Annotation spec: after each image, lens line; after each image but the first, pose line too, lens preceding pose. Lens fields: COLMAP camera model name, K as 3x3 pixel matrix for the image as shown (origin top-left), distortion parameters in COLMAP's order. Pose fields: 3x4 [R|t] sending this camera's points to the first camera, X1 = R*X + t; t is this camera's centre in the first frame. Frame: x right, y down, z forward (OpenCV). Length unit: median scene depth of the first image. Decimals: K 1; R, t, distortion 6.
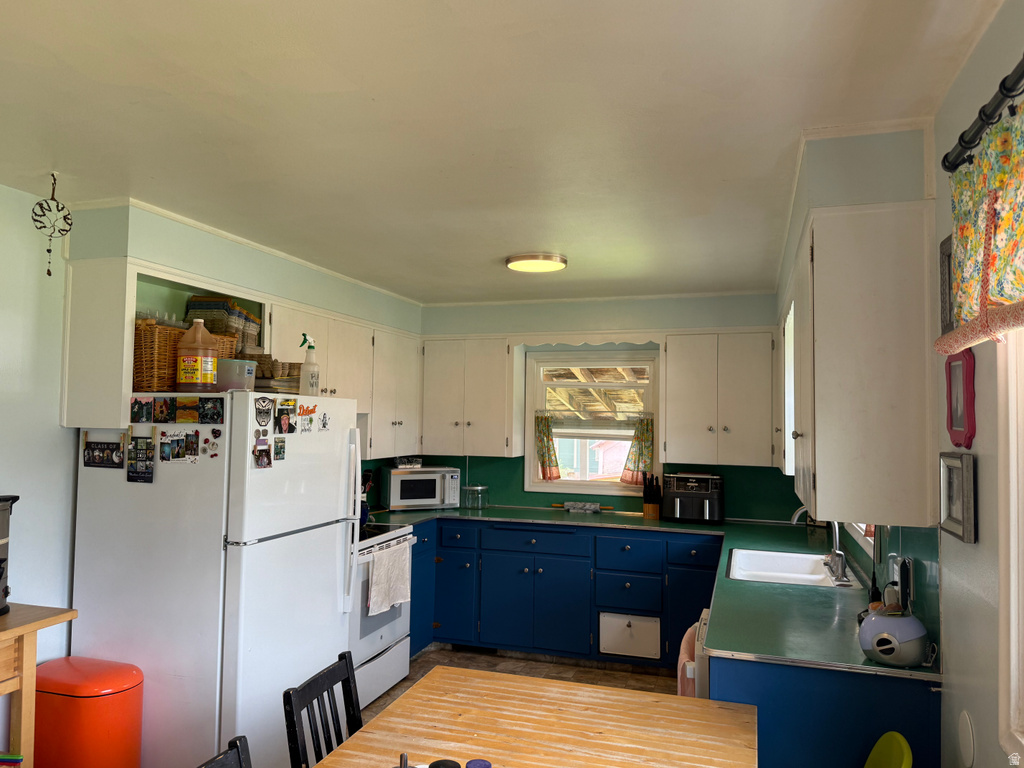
lens RADIAL K [[776.2, 0, 501.8], [0, 776.2, 370.3], [0, 0, 1]] dist [0.106271, -0.125224]
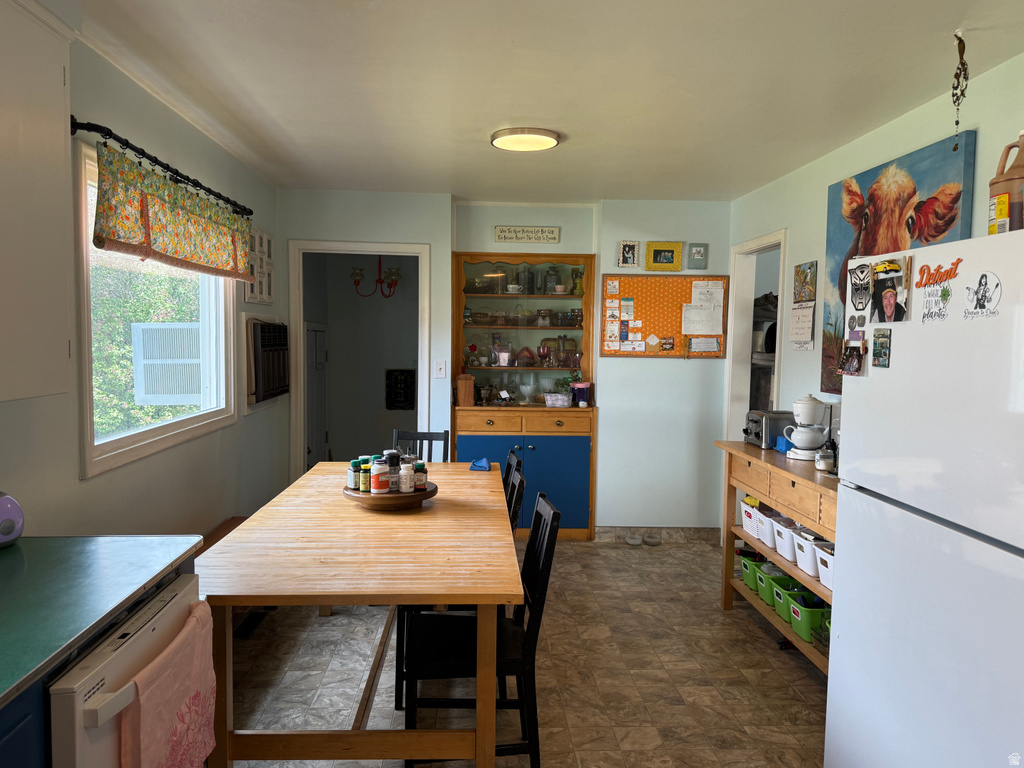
lens RADIAL K [[776.2, 0, 510.5], [0, 776.2, 384.0], [0, 0, 1]] dist [0.106271, -0.125224]
pose [[-0.937161, -0.011326, -0.348713, 0.164067], [-0.012131, 0.999926, 0.000123, 0.118783], [0.348686, 0.004345, -0.937229, 1.327829]]
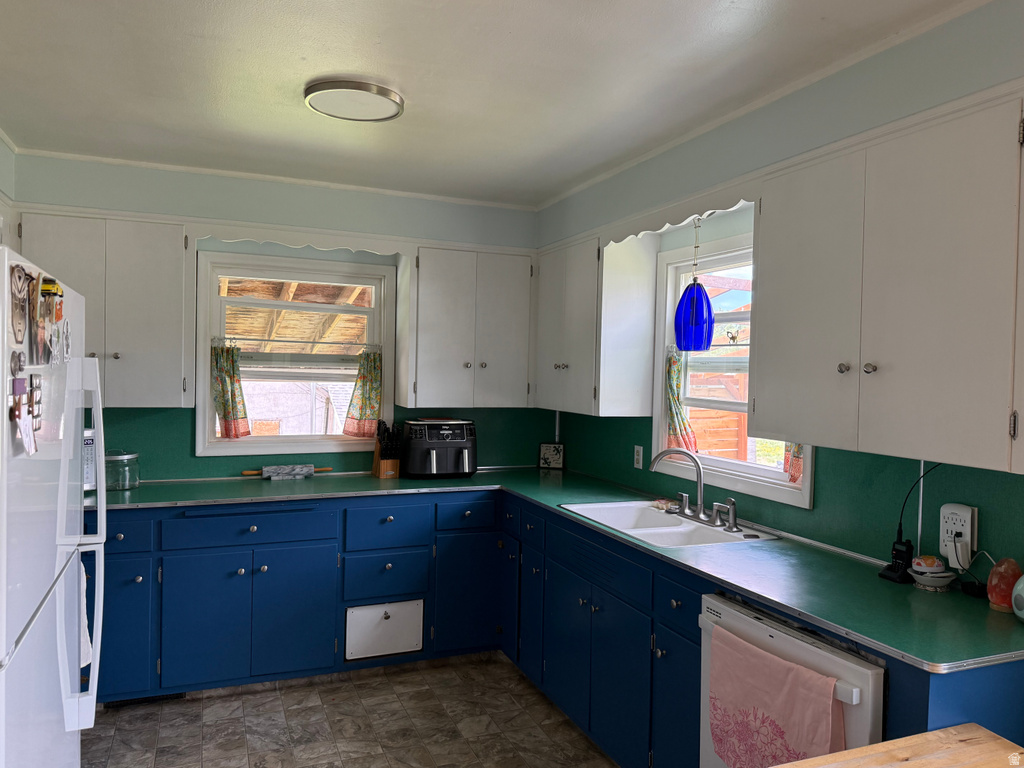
lens RADIAL K [[767.5, 0, 521.0], [0, 767.5, 386.7], [0, 0, 1]] dist [0.028290, -0.042436]
pose [[0.756206, -0.015358, 0.654154, -0.336696], [-0.047063, 0.995859, 0.077785, 0.049004], [-0.652639, -0.089608, 0.752351, 0.532686]]
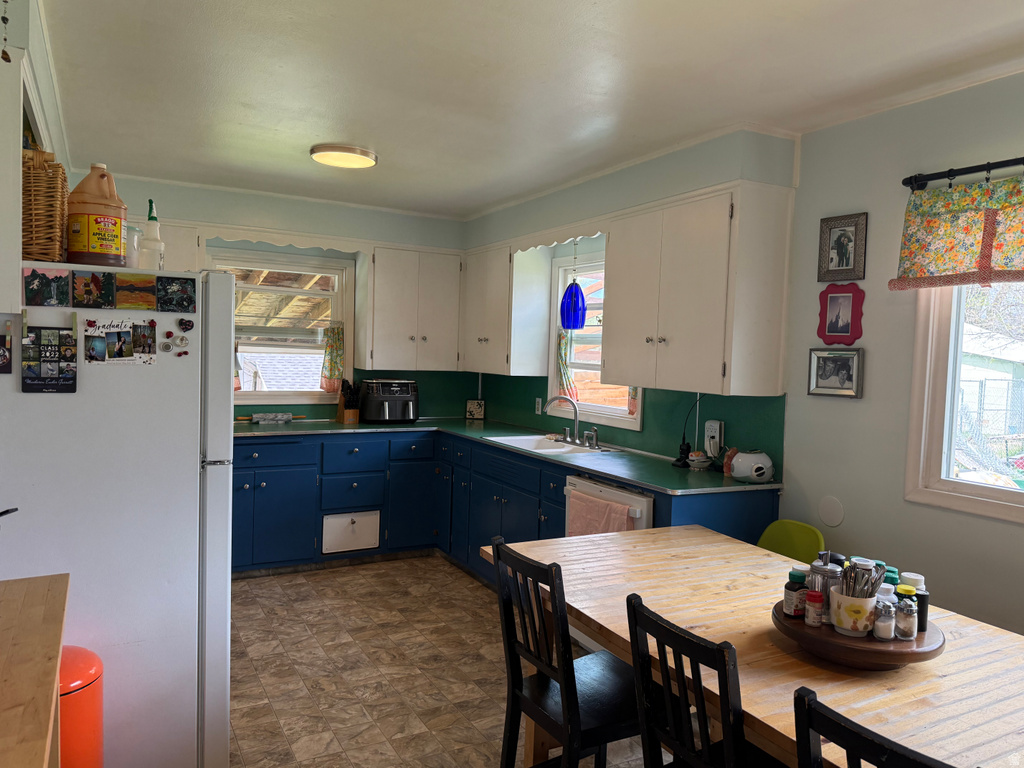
lens RADIAL K [[776.2, 0, 530.7], [0, 776.2, 389.6], [0, 0, 1]] dist [0.106271, -0.125224]
pose [[0.676683, -0.031619, 0.735595, -0.645232], [-0.063217, 0.992893, 0.100833, 0.040084], [-0.733556, -0.114734, 0.669875, 0.211920]]
